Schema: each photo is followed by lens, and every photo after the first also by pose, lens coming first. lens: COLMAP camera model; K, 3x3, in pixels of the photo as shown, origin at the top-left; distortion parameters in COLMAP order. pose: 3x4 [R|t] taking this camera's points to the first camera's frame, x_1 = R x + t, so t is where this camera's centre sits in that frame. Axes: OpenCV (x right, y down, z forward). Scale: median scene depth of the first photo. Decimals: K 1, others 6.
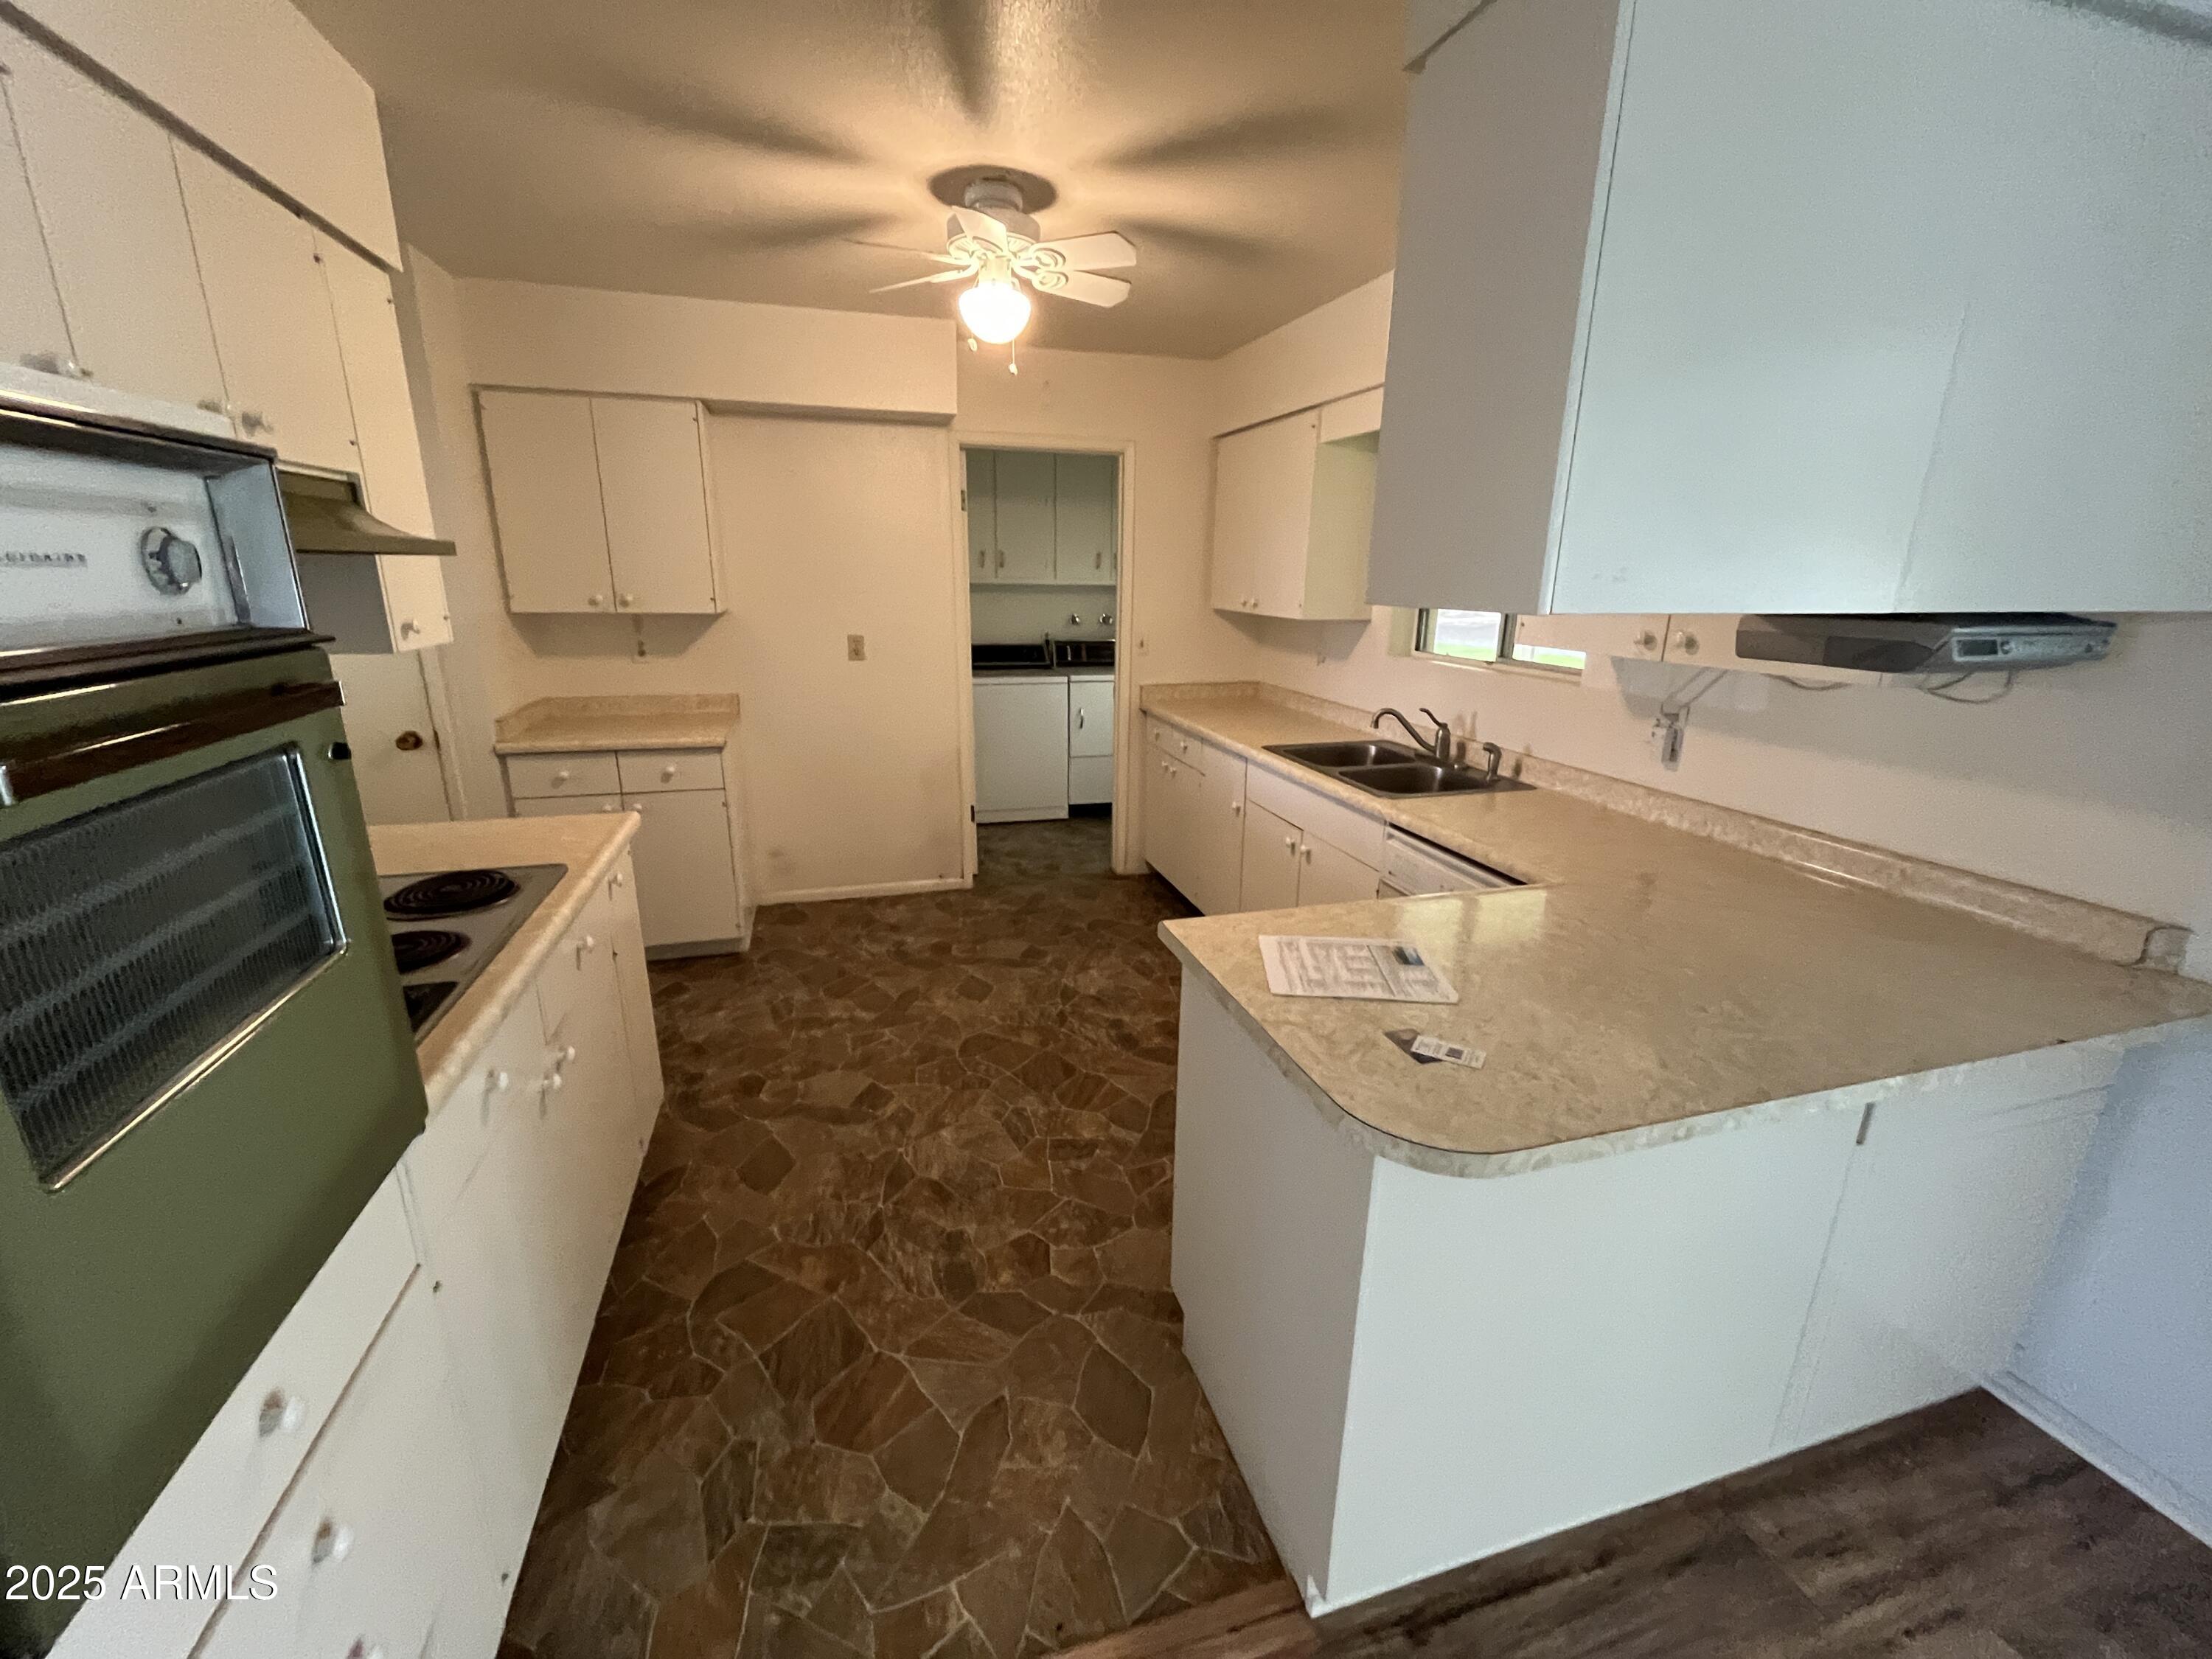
lens RADIAL K [[901.5, 0, 1104.1], [0, 901.5, 824.5], [0, 0, 1]] dist [-0.004033, 0.000307]
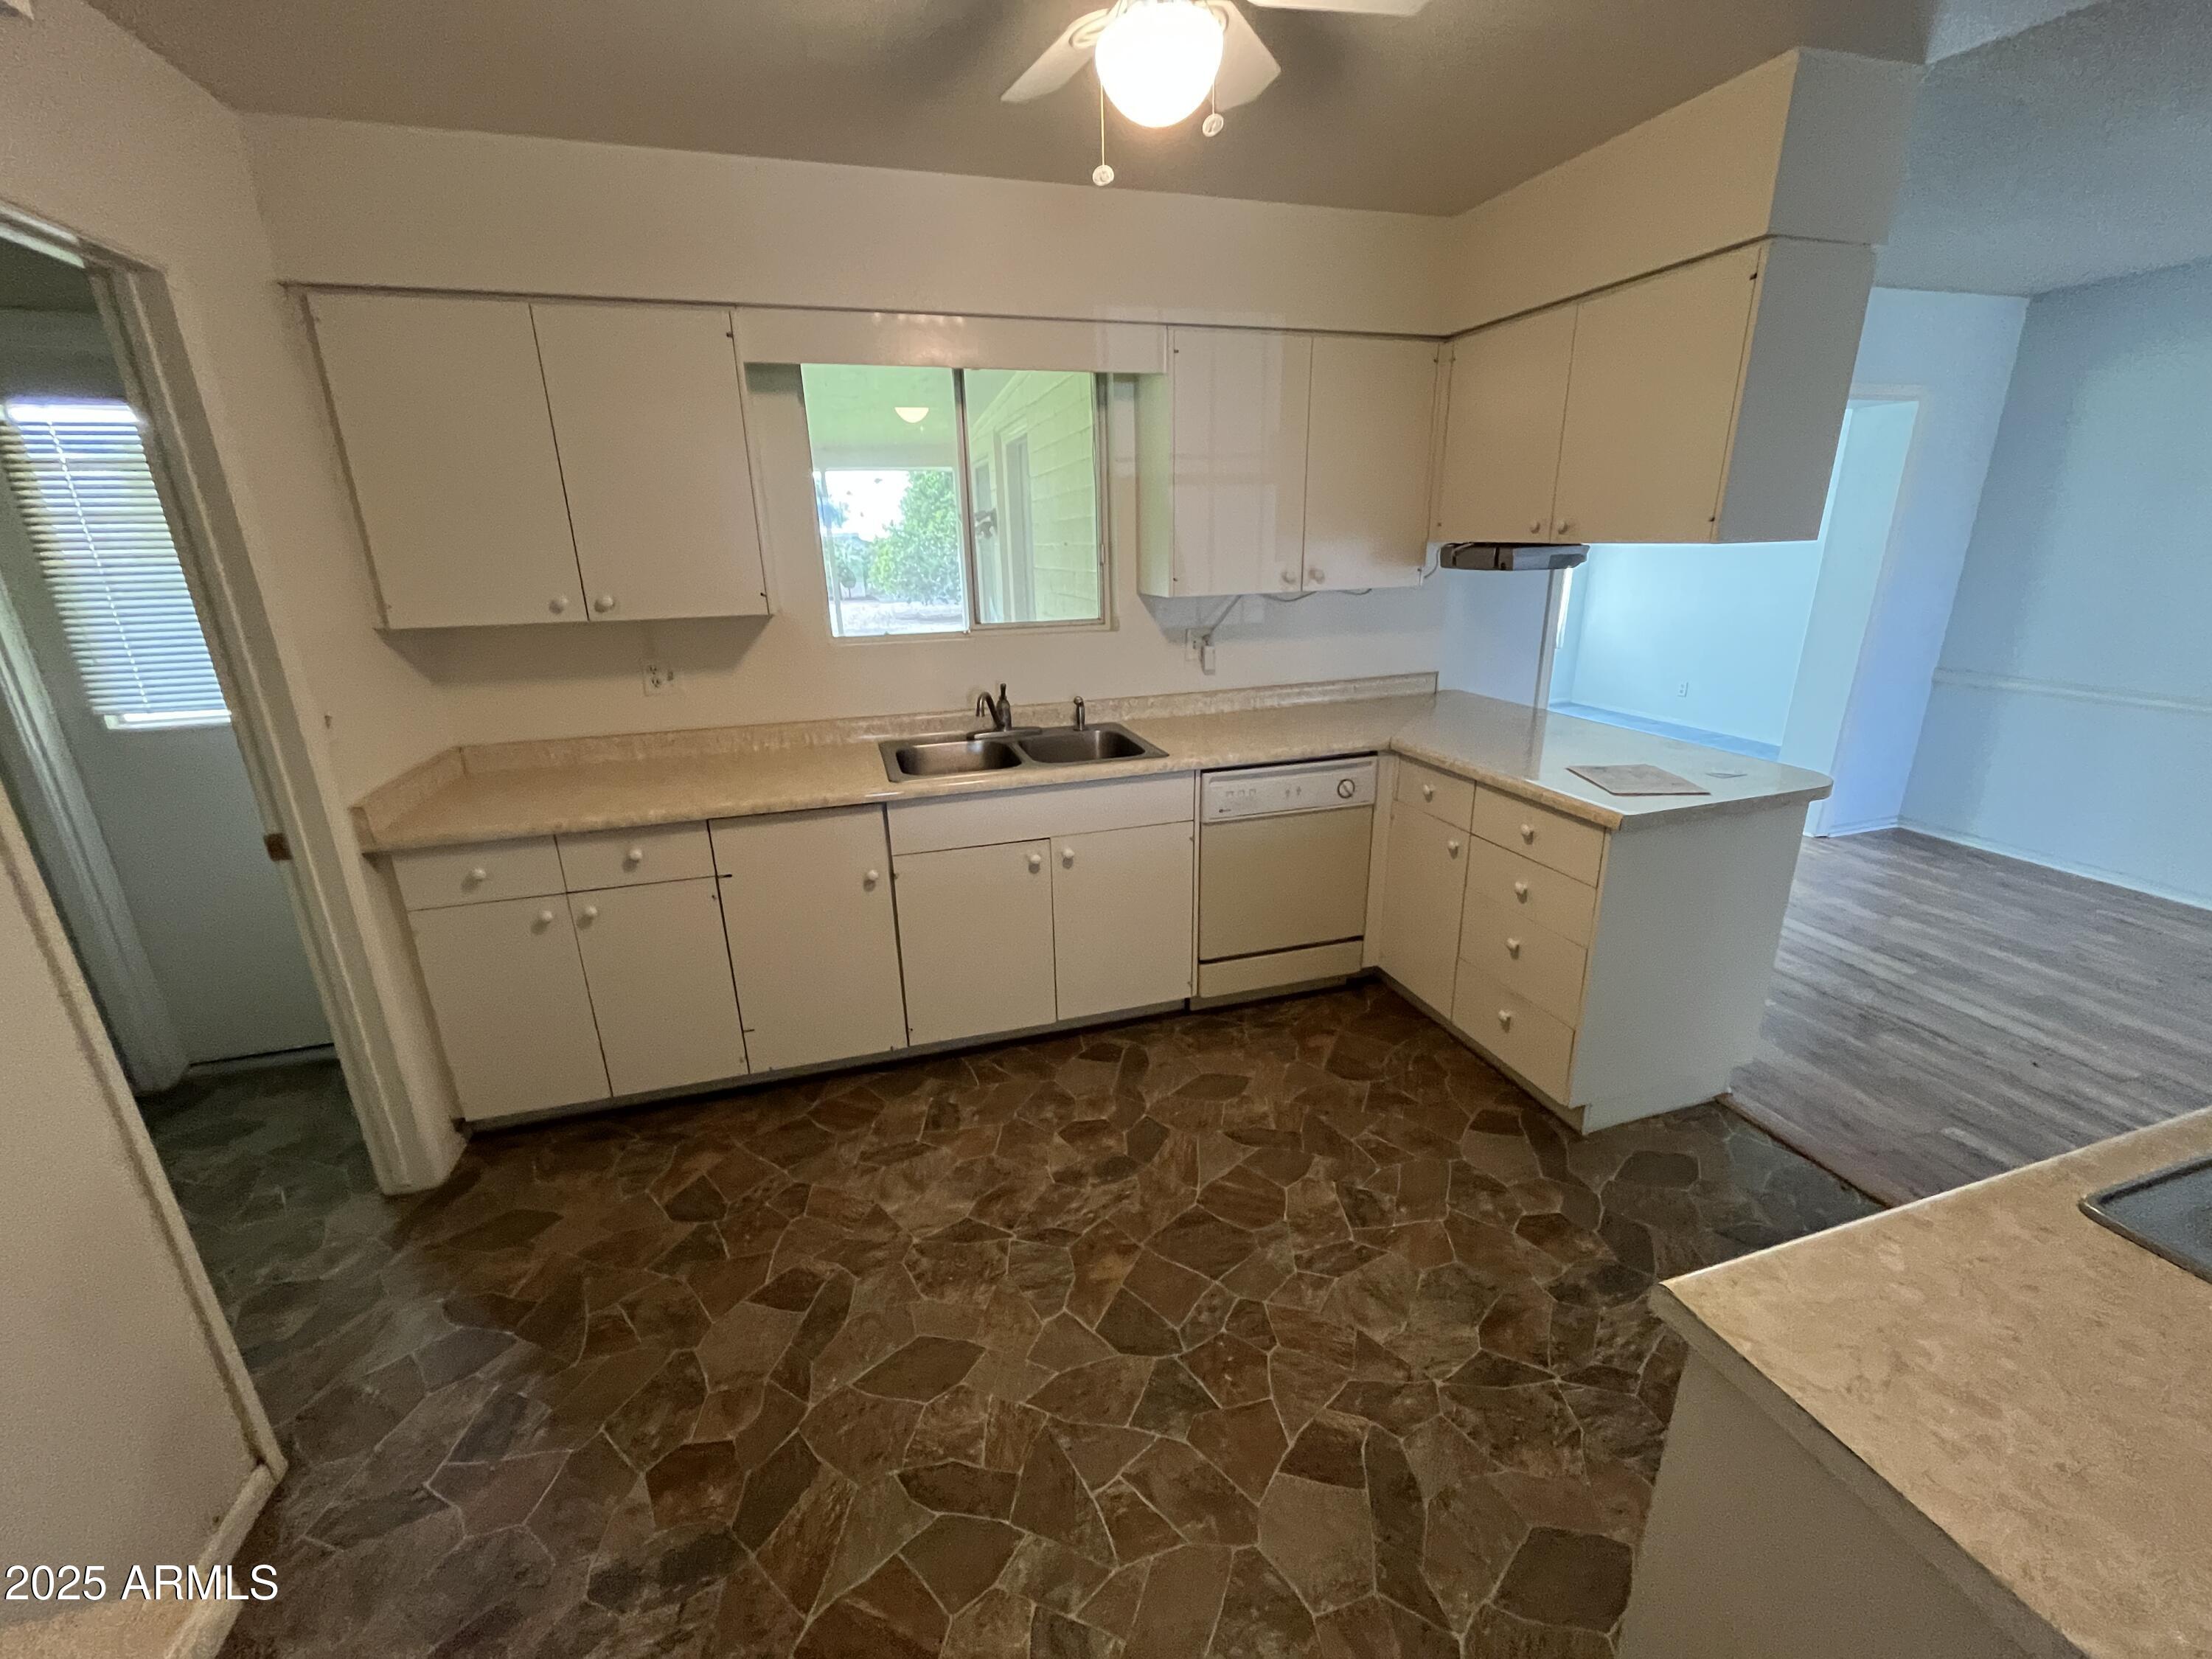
lens RADIAL K [[901.5, 0, 1101.5], [0, 901.5, 827.5], [0, 0, 1]] dist [-0.004033, 0.000307]
pose [[-0.010034, -0.322758, 0.946428, -0.761216], [0.294137, 0.903650, 0.311288, -0.328025], [-0.955711, 0.281503, 0.085868, 1.095379]]
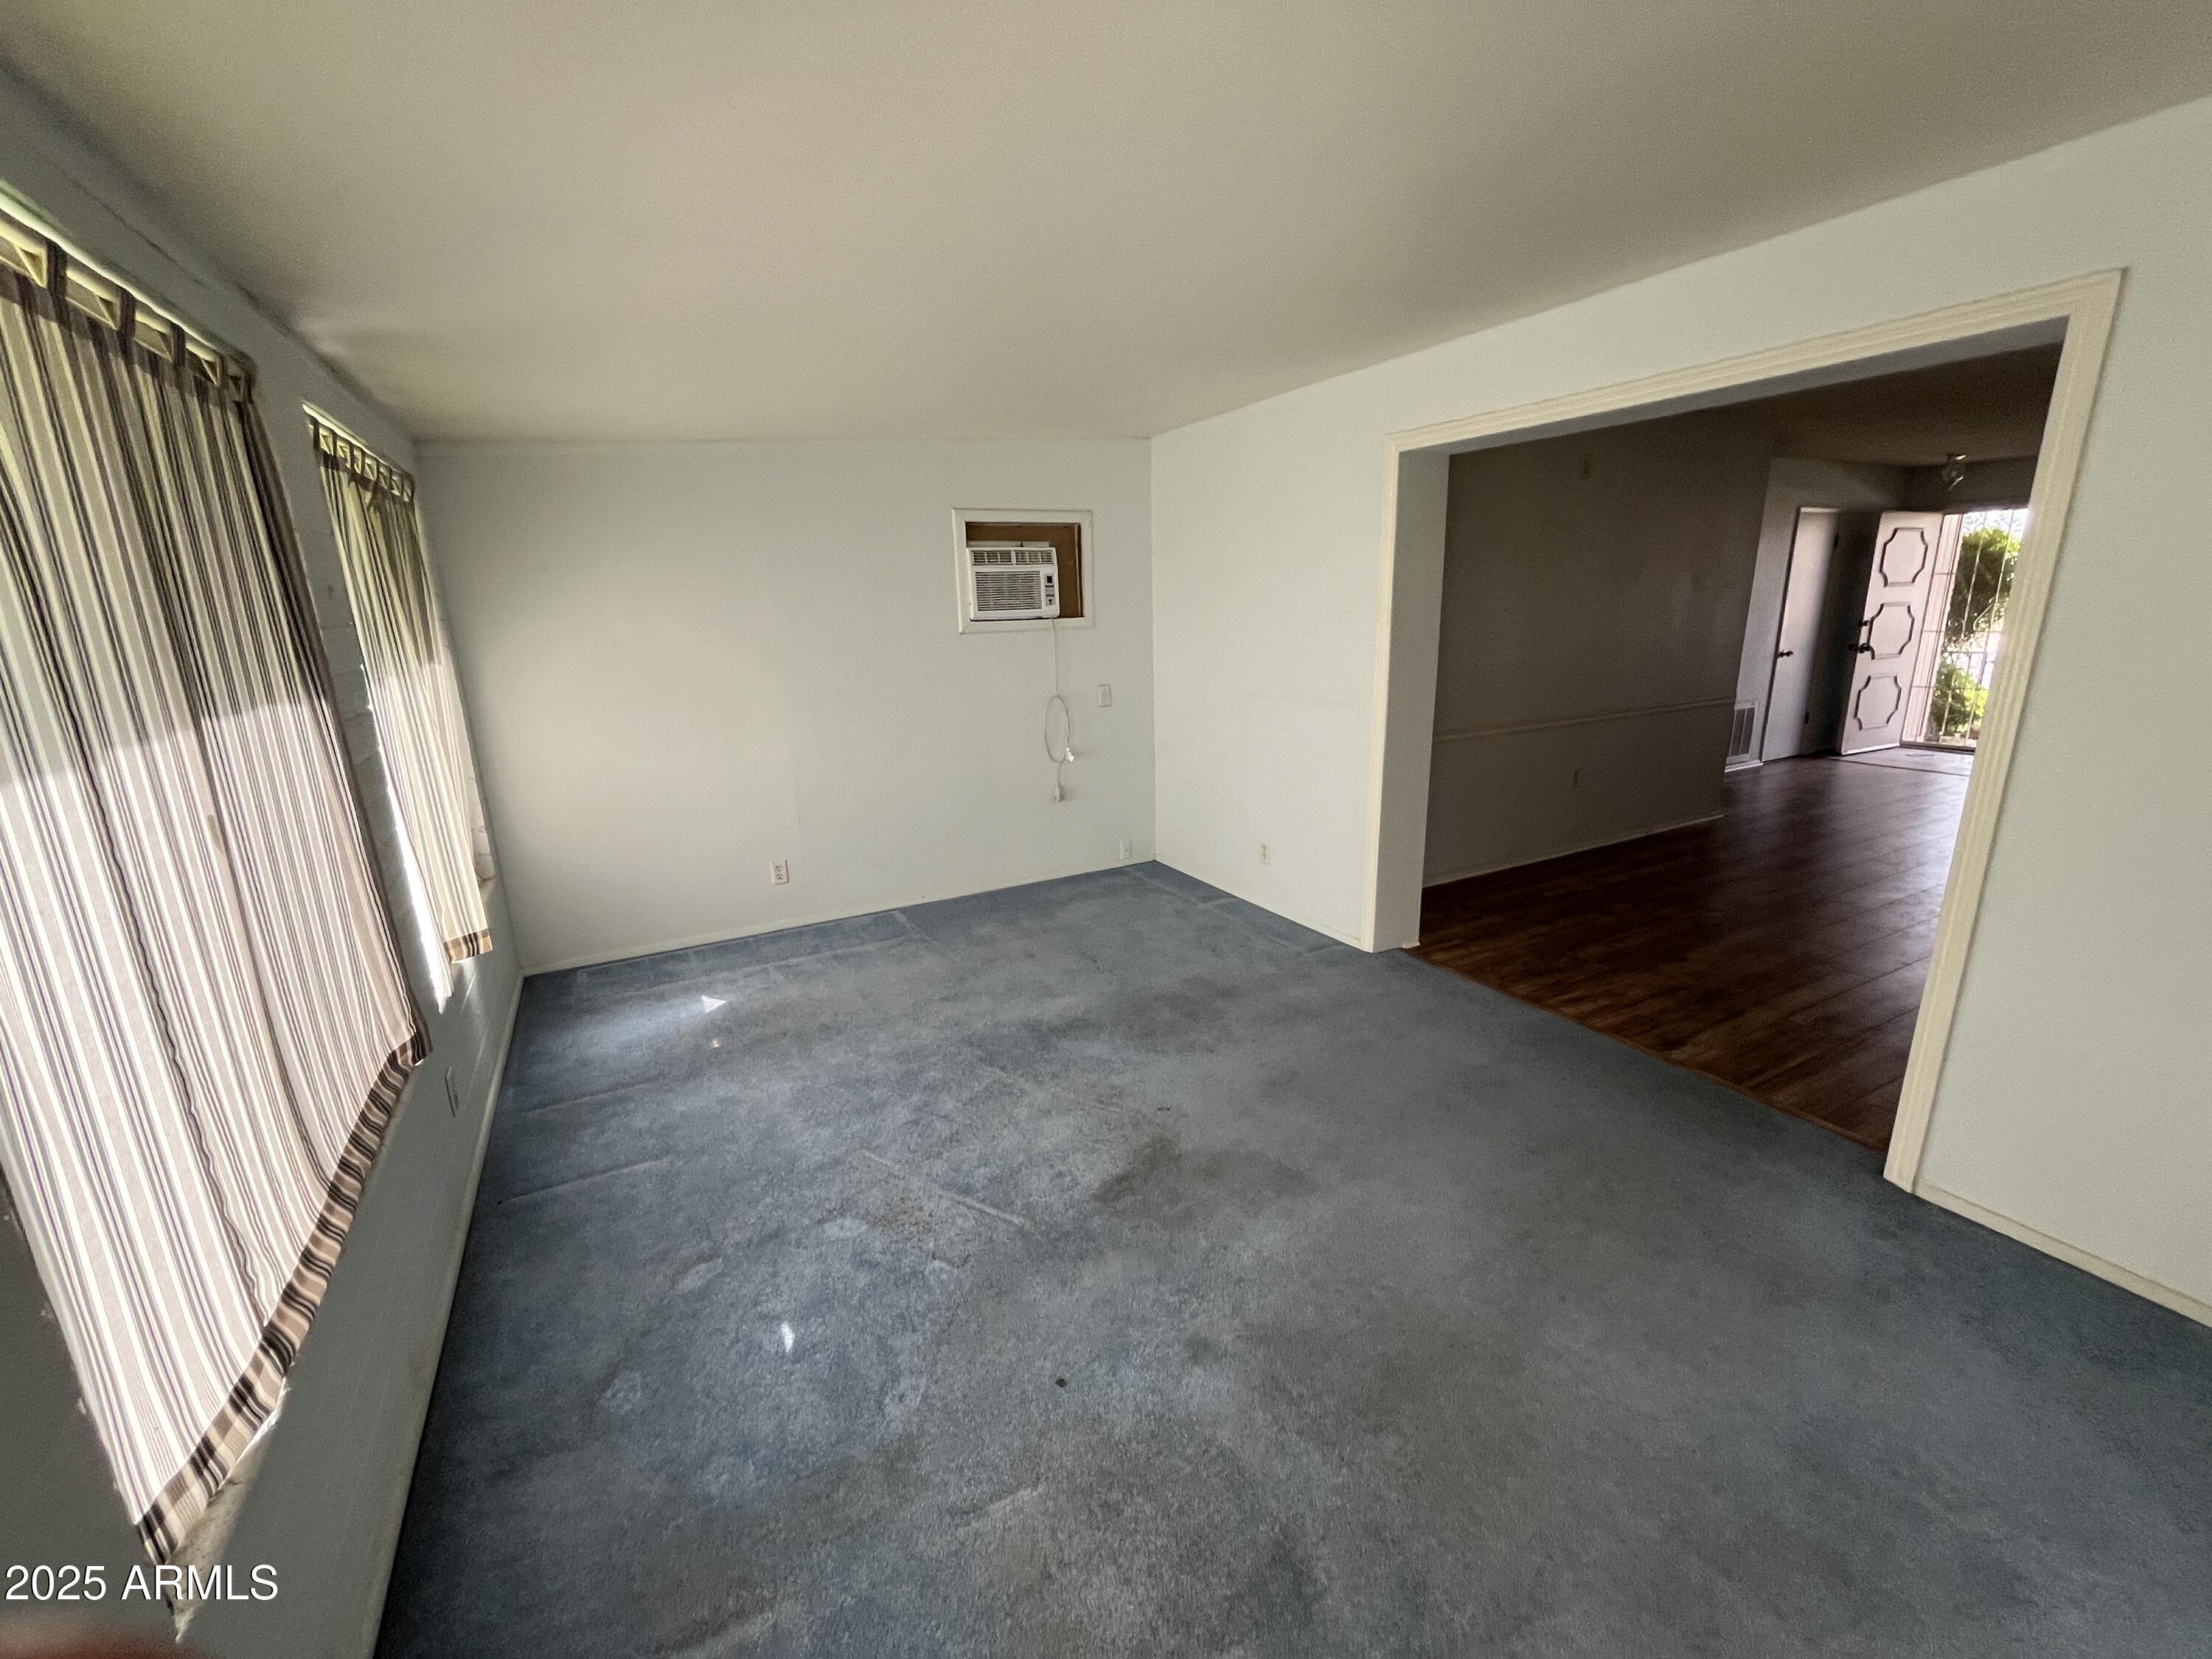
lens RADIAL K [[901.5, 0, 1108.8], [0, 901.5, 832.9], [0, 0, 1]] dist [-0.004033, 0.000307]
pose [[-0.979176, 0.059774, -0.194012, 1.855515], [-0.042908, 0.873147, 0.485565, -0.213010], [0.198425, 0.483778, -0.852400, 1.001081]]
